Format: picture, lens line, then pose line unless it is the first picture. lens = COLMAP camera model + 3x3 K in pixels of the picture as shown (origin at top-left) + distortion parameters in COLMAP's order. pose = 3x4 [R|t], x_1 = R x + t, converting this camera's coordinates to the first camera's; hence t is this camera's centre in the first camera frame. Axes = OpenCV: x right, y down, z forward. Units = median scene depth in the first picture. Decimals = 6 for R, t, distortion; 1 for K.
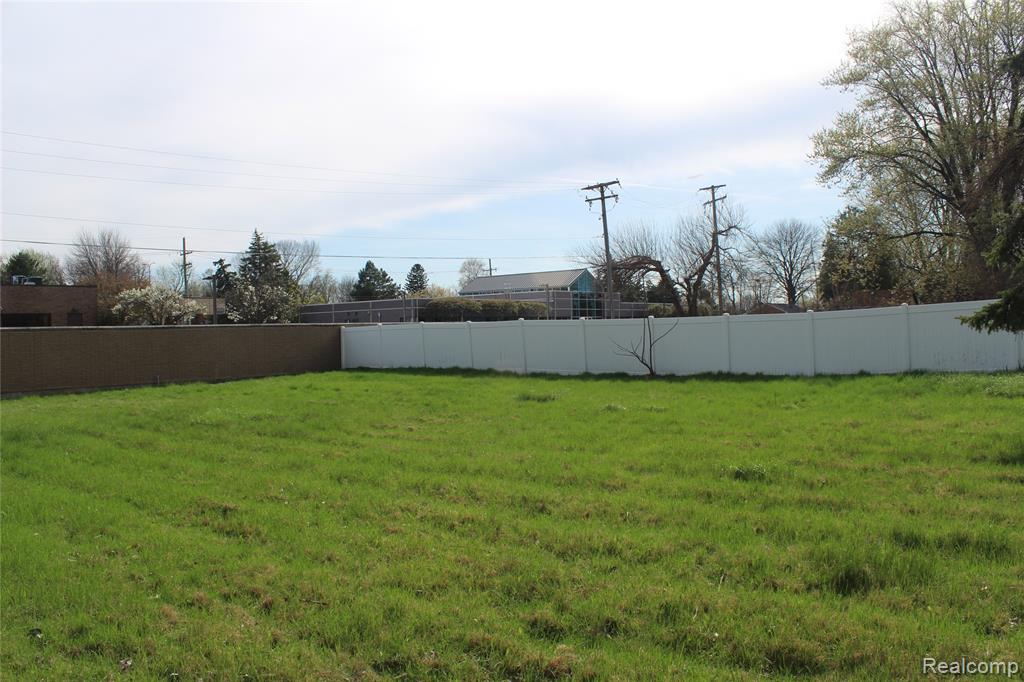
lens RADIAL K [[830.7, 0, 510.9], [0, 830.7, 342.0], [0, 0, 1]] dist [-0.168617, 0.139897]
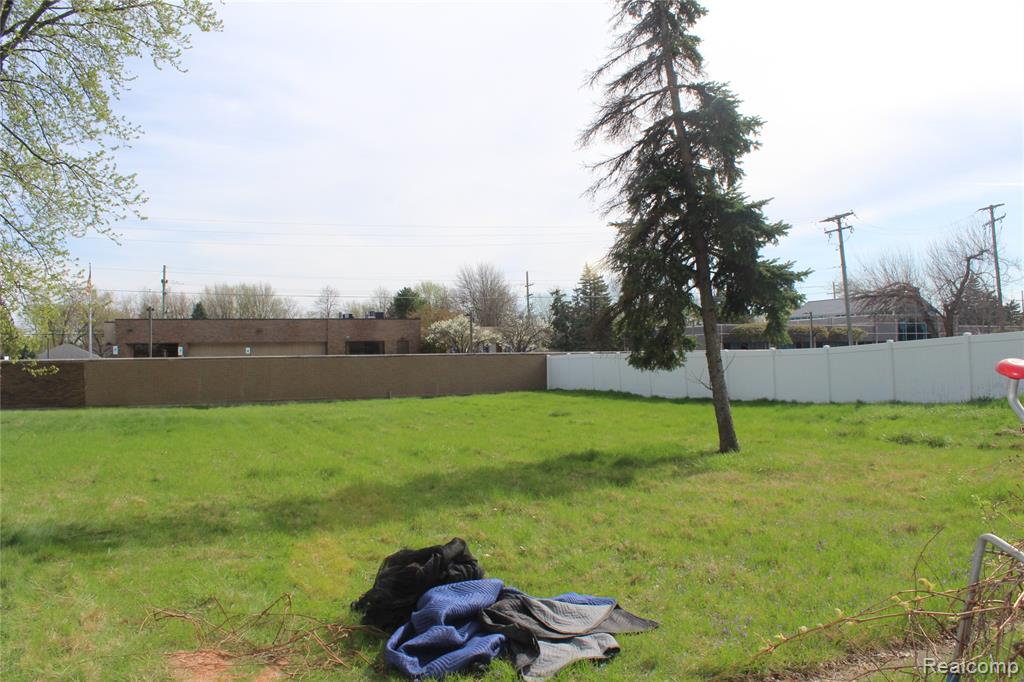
lens RADIAL K [[830.7, 0, 510.9], [0, 830.7, 342.0], [0, 0, 1]] dist [-0.168617, 0.139897]
pose [[0.897204, -0.001653, -0.441613, 0.807779], [-0.010532, 0.999629, -0.025138, -0.019716], [0.441491, 0.027205, 0.896853, -0.345015]]
